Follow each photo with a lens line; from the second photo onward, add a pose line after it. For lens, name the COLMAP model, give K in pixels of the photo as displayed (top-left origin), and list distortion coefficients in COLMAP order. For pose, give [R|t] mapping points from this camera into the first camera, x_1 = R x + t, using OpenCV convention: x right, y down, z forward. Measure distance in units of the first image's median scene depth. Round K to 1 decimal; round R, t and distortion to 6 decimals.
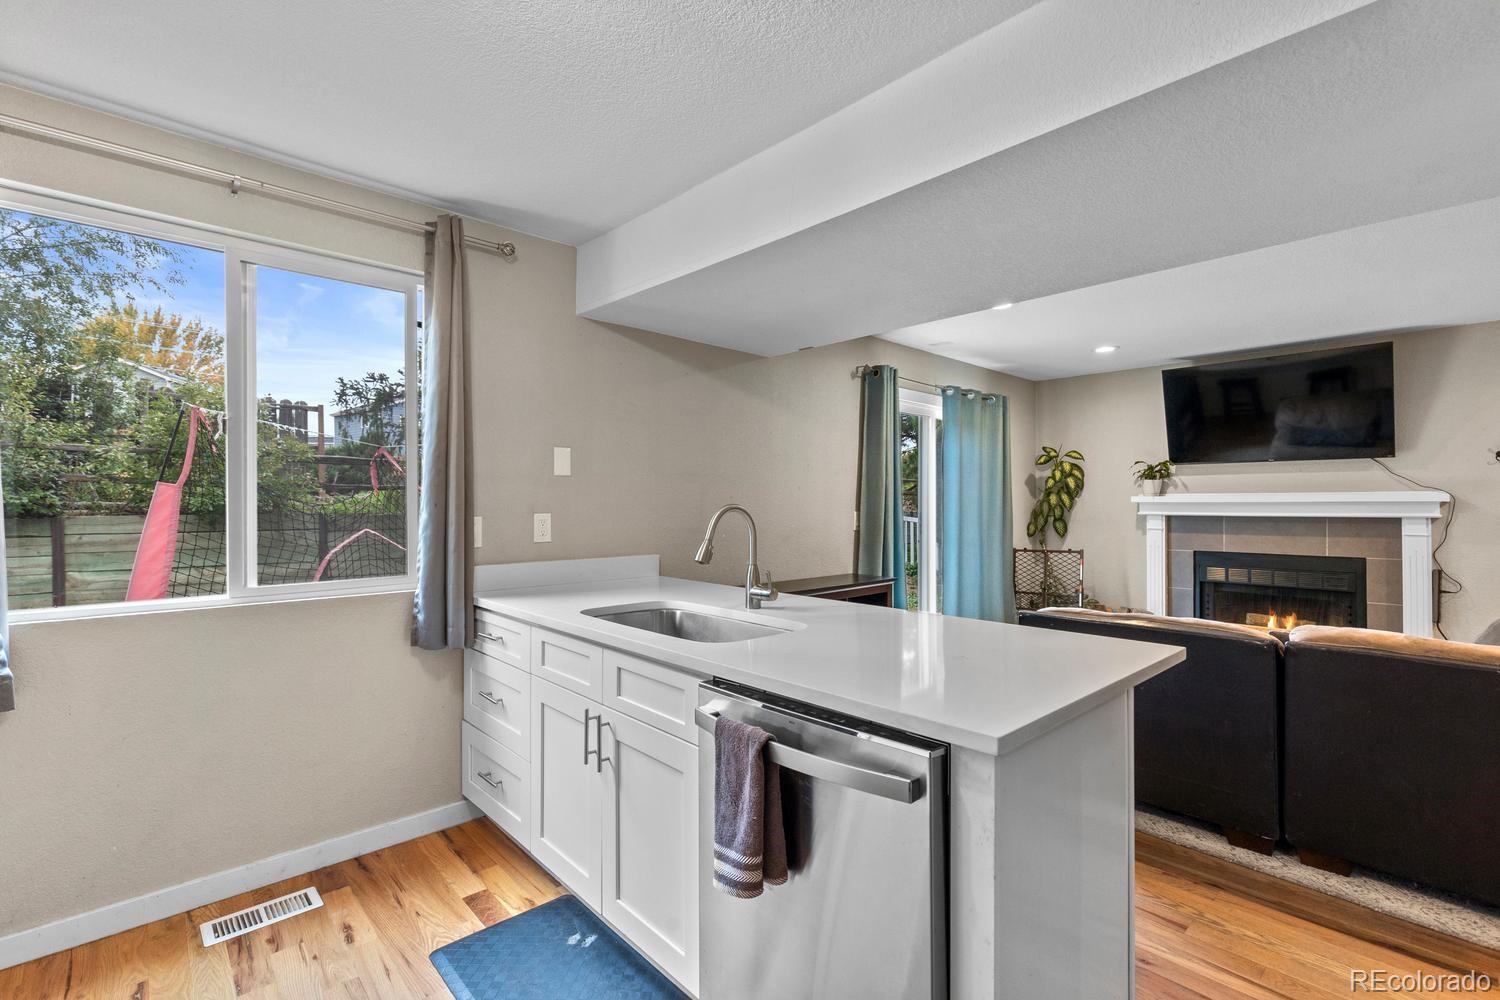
lens RADIAL K [[676.0, 0, 751.2], [0, 676.0, 498.9], [0, 0, 1]] dist [0.006705, -0.001464]
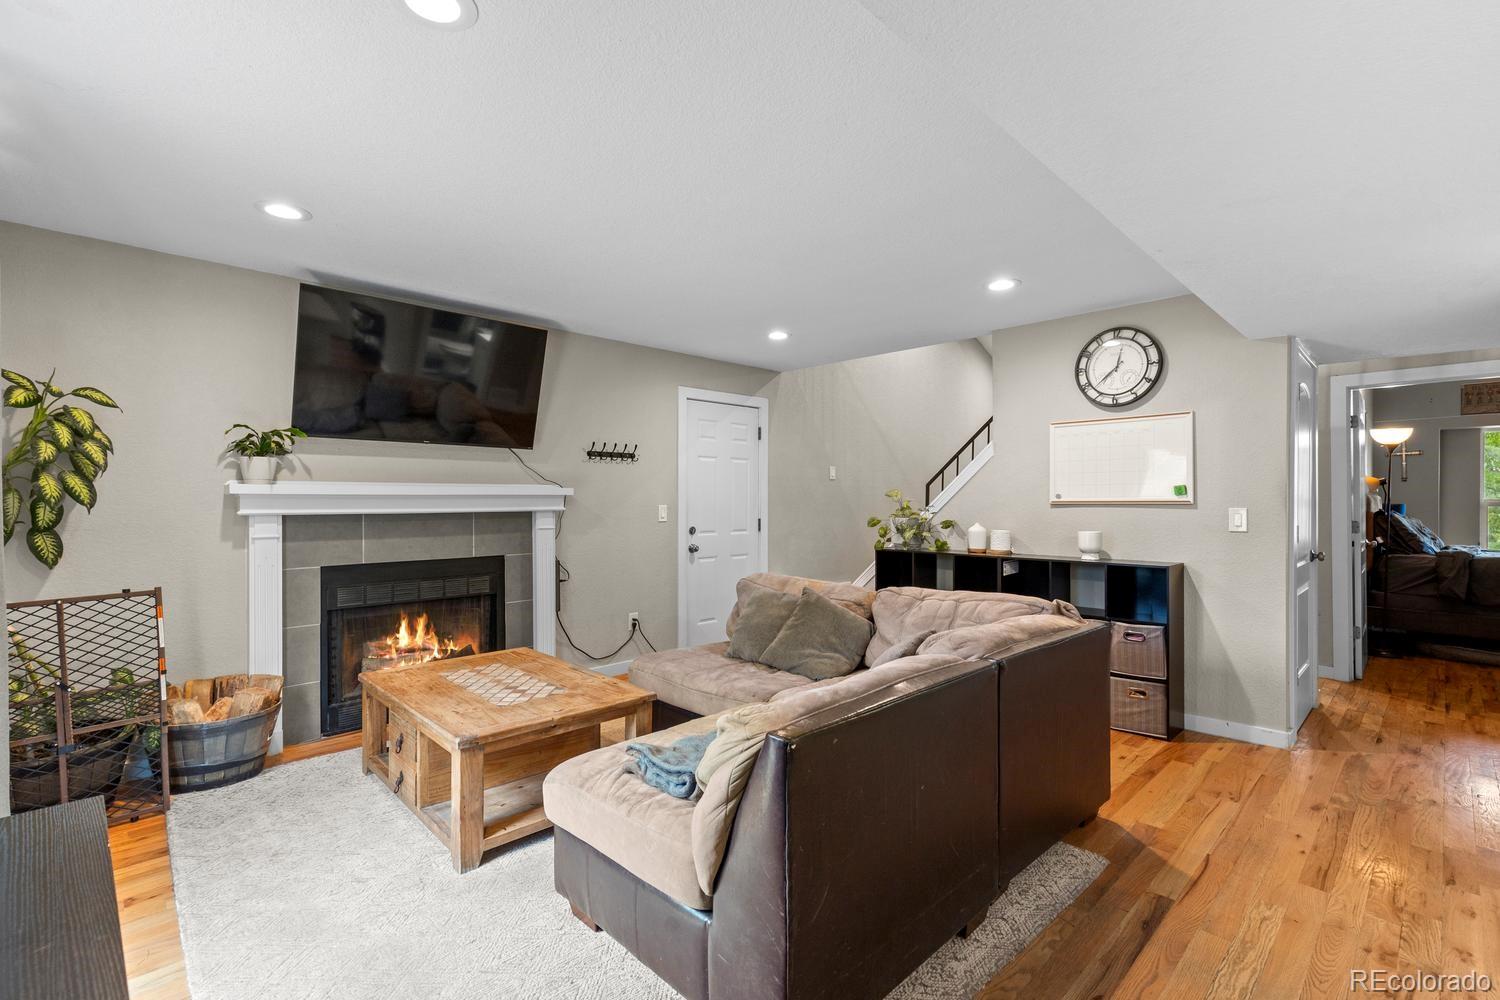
lens RADIAL K [[676.0, 0, 750.7], [0, 676.0, 499.6], [0, 0, 1]] dist [0.006705, -0.001464]
pose [[-0.031119, -0.004906, 0.999504, -0.052247], [-0.011247, 0.999926, 0.004558, 0.004319], [-0.999452, -0.011099, -0.031172, 1.083654]]
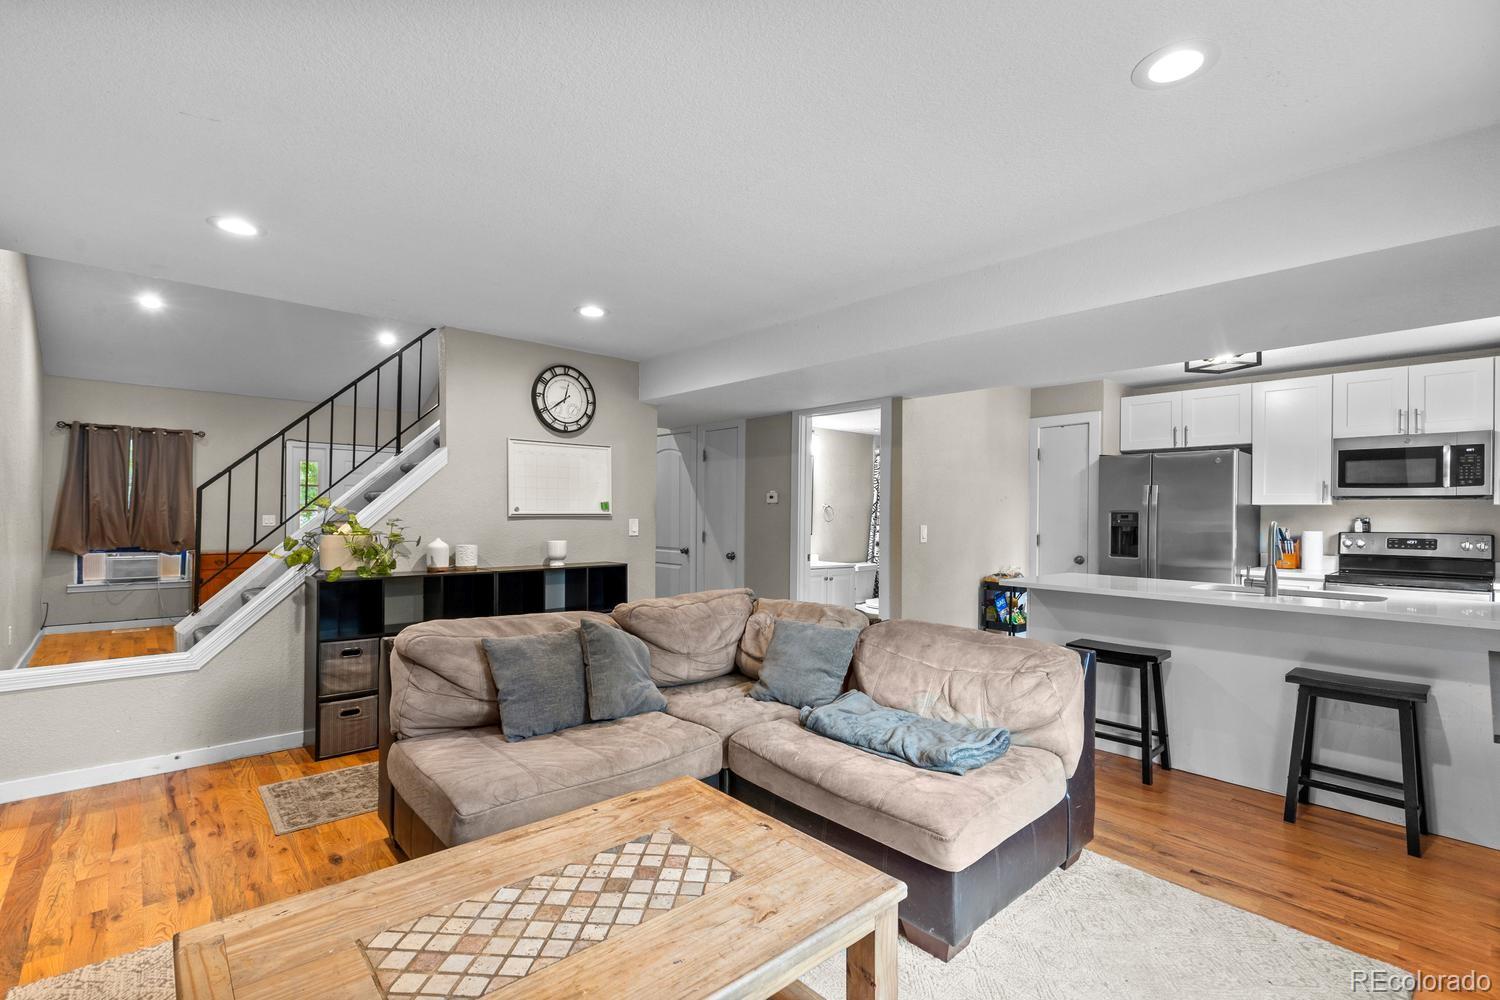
lens RADIAL K [[676.0, 0, 751.6], [0, 676.0, 516.1], [0, 0, 1]] dist [0.006705, -0.001464]
pose [[-0.999859, -0.012693, 0.010967, 0.832578], [-0.012759, 0.999901, -0.006015, 0.014532], [-0.010890, -0.006154, -0.999922, 1.894100]]
